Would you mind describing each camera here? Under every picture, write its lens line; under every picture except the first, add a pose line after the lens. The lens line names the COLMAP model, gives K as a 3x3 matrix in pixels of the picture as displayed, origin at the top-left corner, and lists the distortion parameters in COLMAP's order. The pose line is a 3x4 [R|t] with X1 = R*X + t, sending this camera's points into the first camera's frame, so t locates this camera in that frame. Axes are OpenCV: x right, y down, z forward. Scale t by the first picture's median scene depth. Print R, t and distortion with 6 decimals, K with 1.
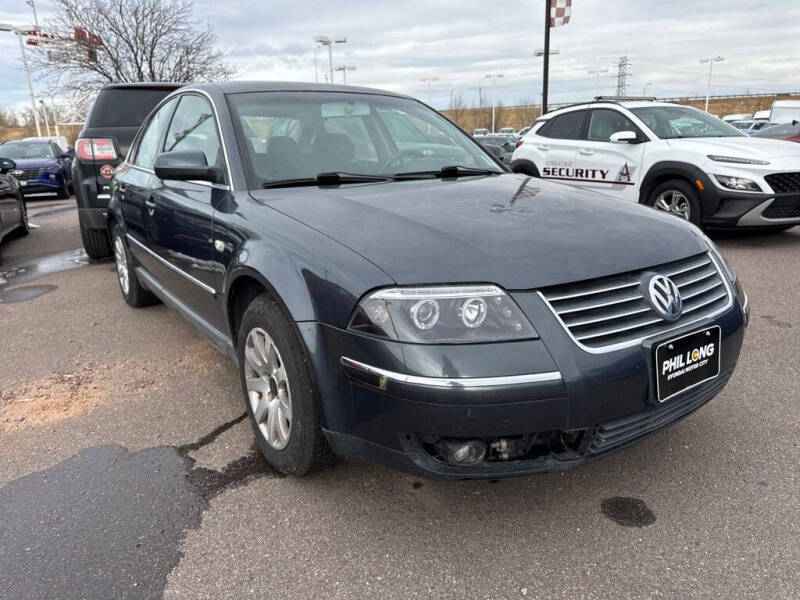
lens RADIAL K [[570.8, 0, 400.8], [0, 570.8, 301.0], [0, 0, 1]] dist [0.027397, -0.033863]
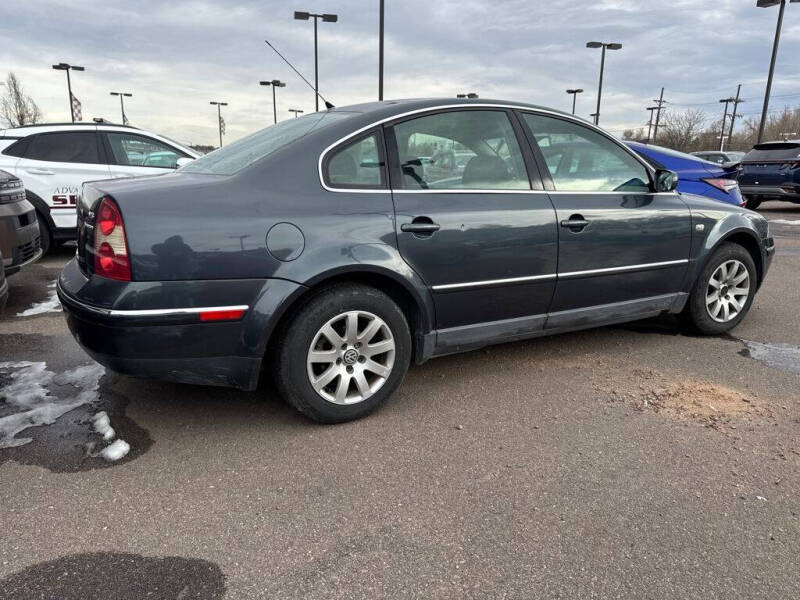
lens RADIAL K [[570.8, 0, 399.3], [0, 570.8, 301.7], [0, 0, 1]] dist [0.027397, -0.033863]
pose [[0.074582, -0.206321, 0.975638, -1.913222], [0.253658, 0.950107, 0.181531, -0.389972], [-0.964414, 0.233940, 0.123196, 1.581455]]
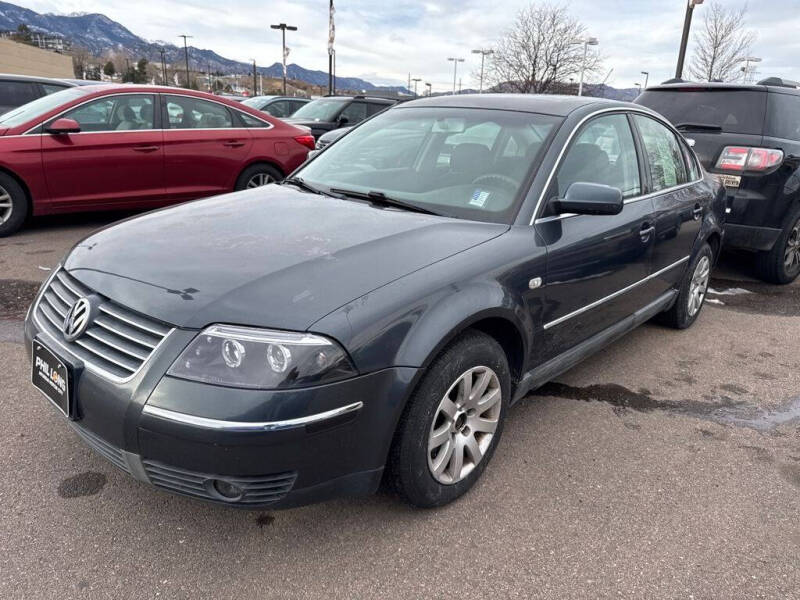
lens RADIAL K [[570.8, 0, 404.0], [0, 570.8, 302.9], [0, 0, 1]] dist [0.027397, -0.033863]
pose [[0.233006, 0.329987, -0.914777, 1.123623], [-0.309763, 0.916856, 0.251836, -0.352296], [0.921822, 0.224685, 0.315851, 0.867575]]
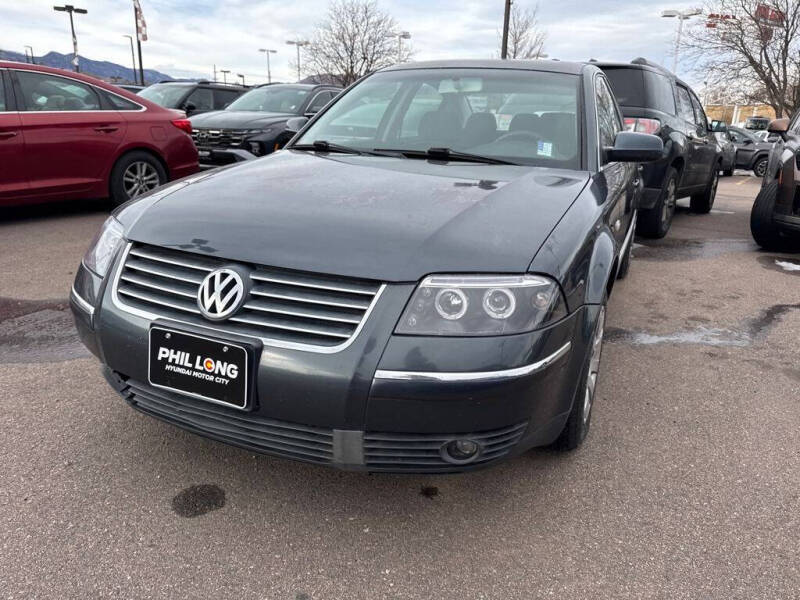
lens RADIAL K [[570.8, 0, 407.4], [0, 570.8, 304.4], [0, 0, 1]] dist [0.027397, -0.033863]
pose [[0.523725, 0.298546, -0.797861, 0.947904], [-0.271503, 0.946237, 0.175848, -0.162006], [0.807464, 0.124526, 0.576624, 0.514926]]
